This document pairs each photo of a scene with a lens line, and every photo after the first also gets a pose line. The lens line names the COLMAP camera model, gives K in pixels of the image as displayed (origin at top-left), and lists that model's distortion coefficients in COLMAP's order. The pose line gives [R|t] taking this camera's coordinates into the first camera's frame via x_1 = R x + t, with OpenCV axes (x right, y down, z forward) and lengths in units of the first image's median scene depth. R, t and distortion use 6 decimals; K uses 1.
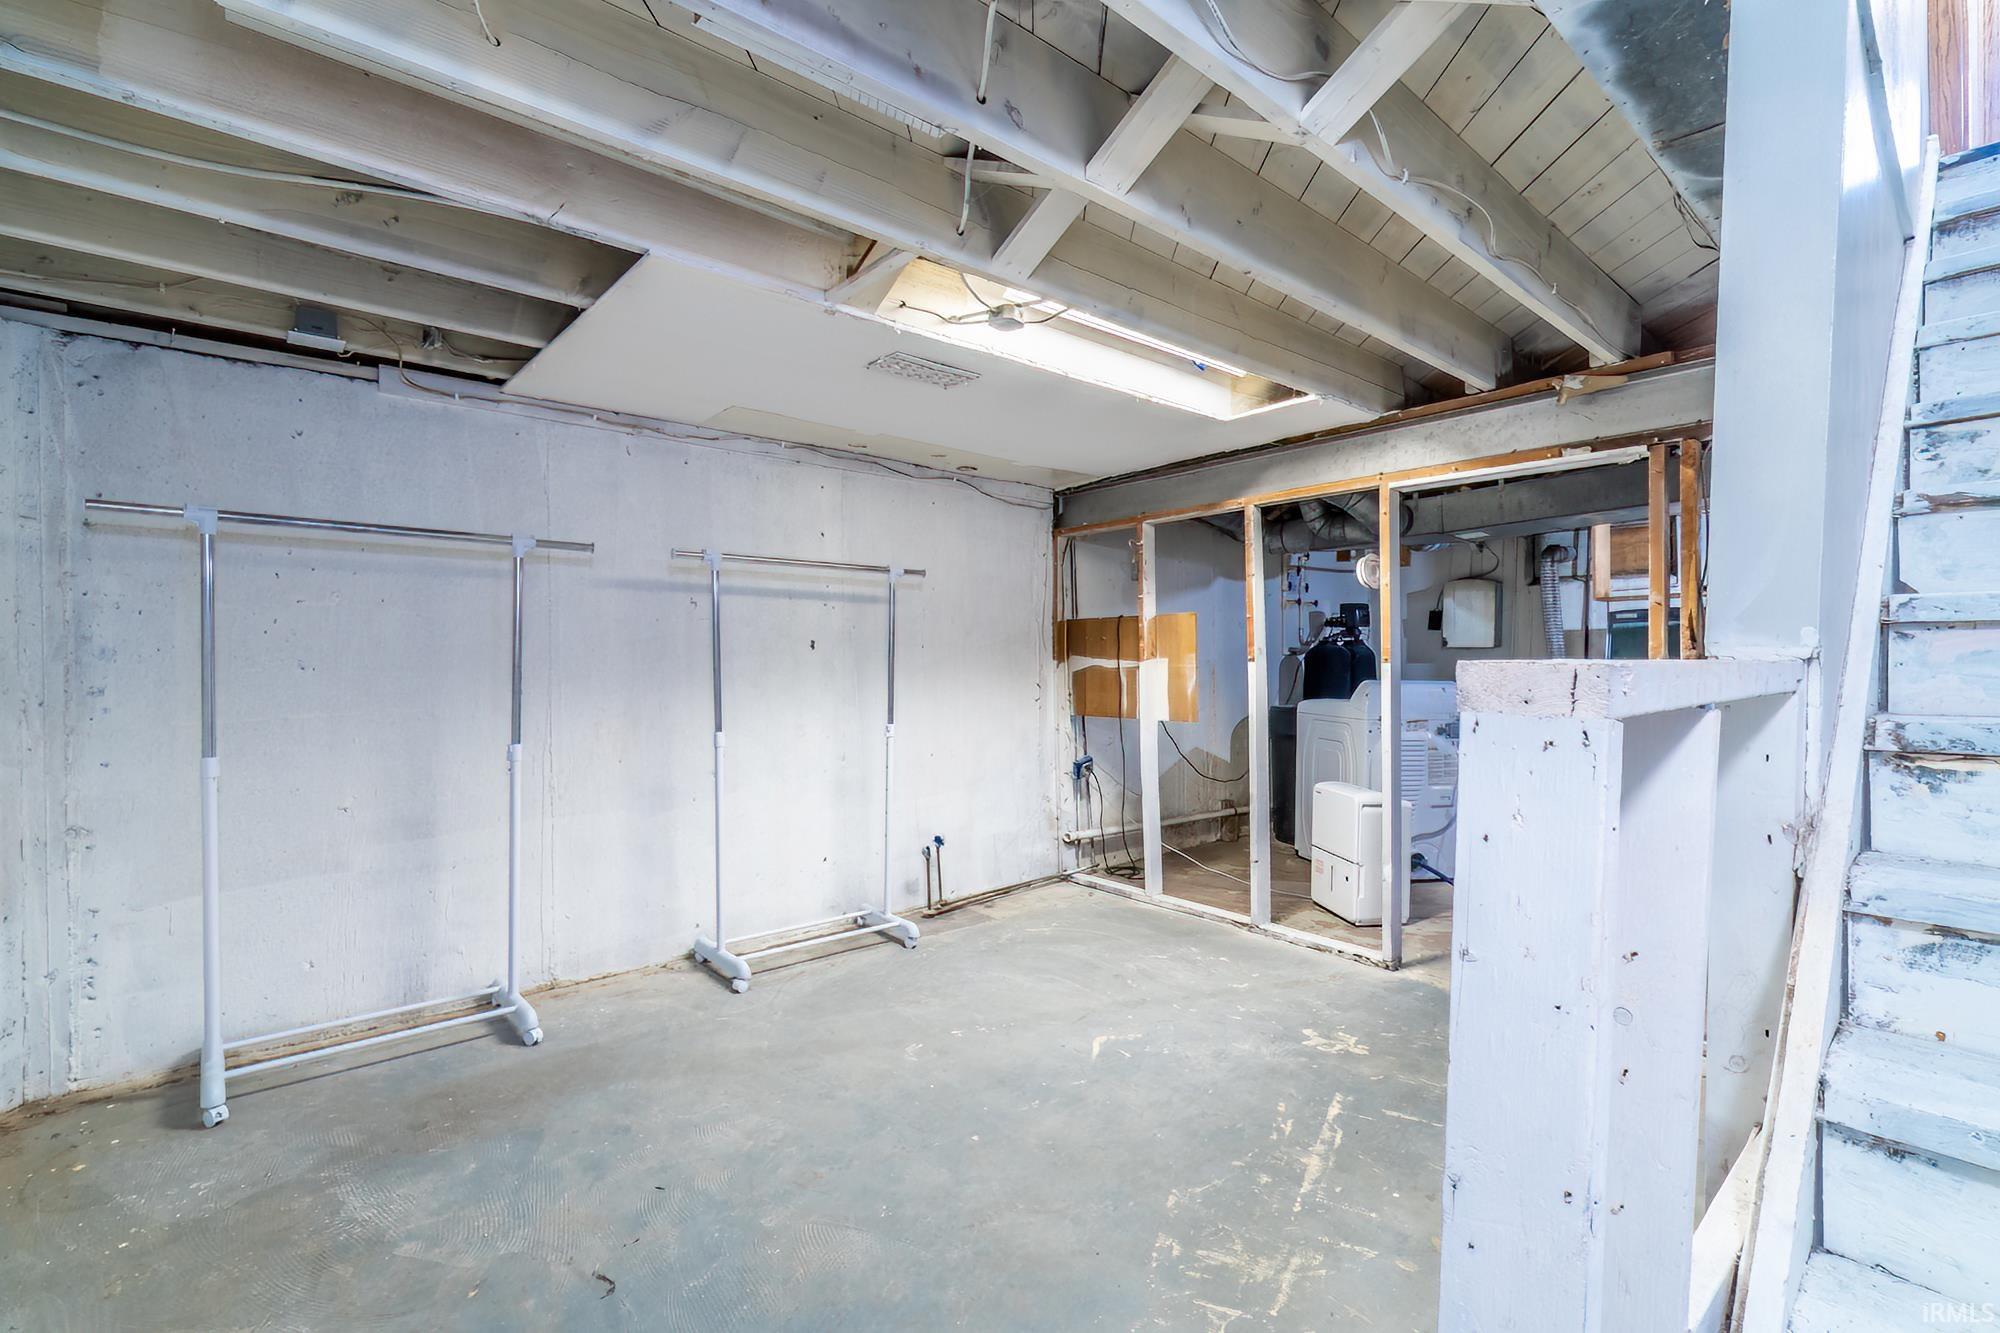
lens RADIAL K [[885.7, 0, 989.8], [0, 885.7, 665.7], [0, 0, 1]] dist [-0.000339, -0.000060]
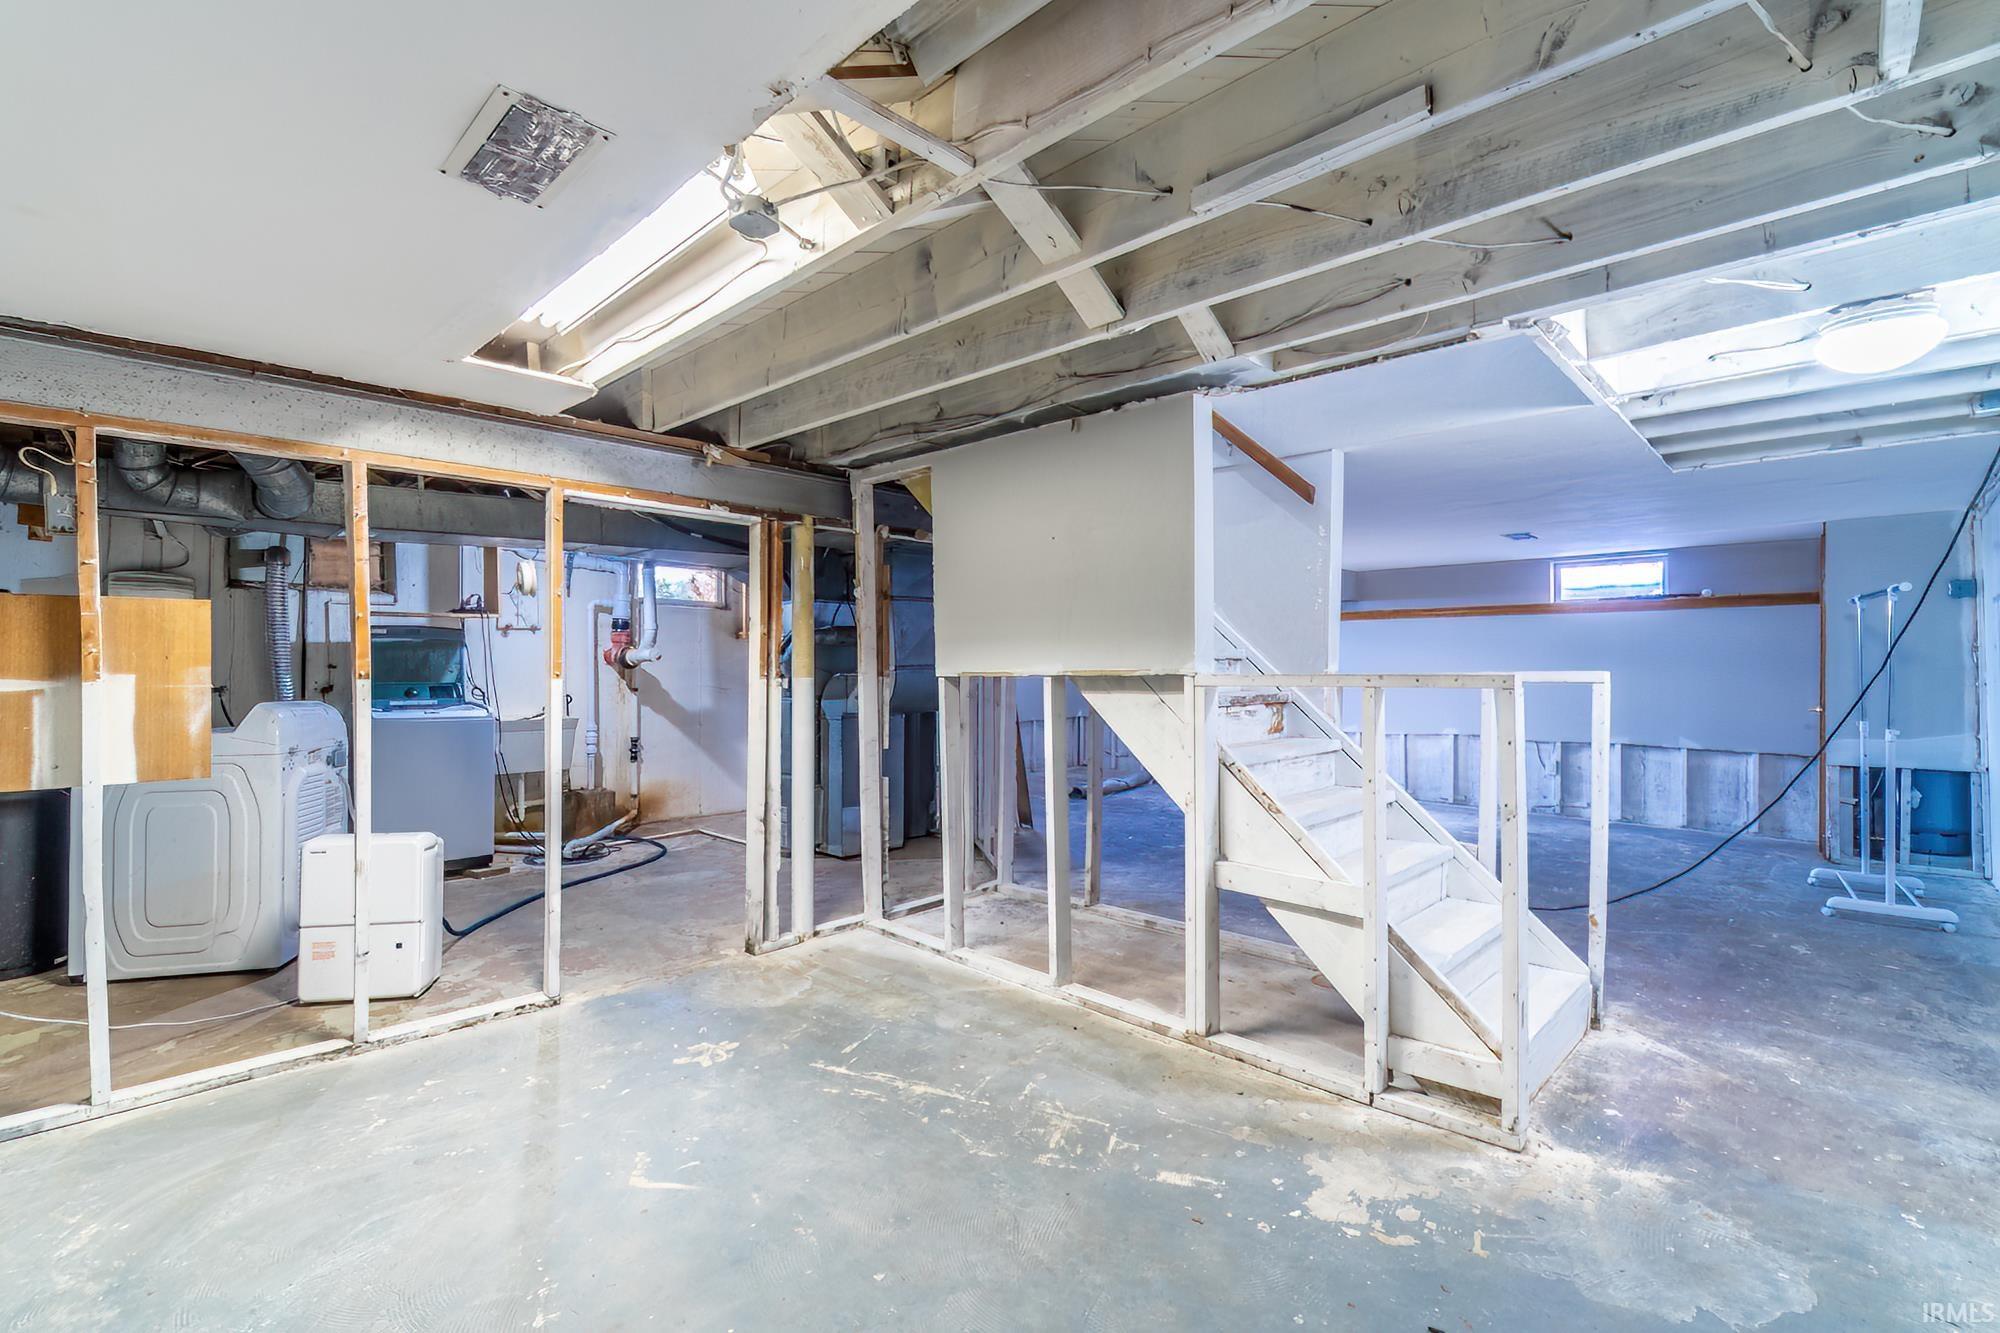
lens RADIAL K [[885.7, 0, 989.8], [0, 885.7, 665.7], [0, 0, 1]] dist [-0.000339, -0.000060]
pose [[-0.081165, 0.007570, 0.996672, -0.543477], [0.009425, 0.999932, -0.006827, -0.005910], [-0.996656, 0.008839, -0.081231, 0.635963]]
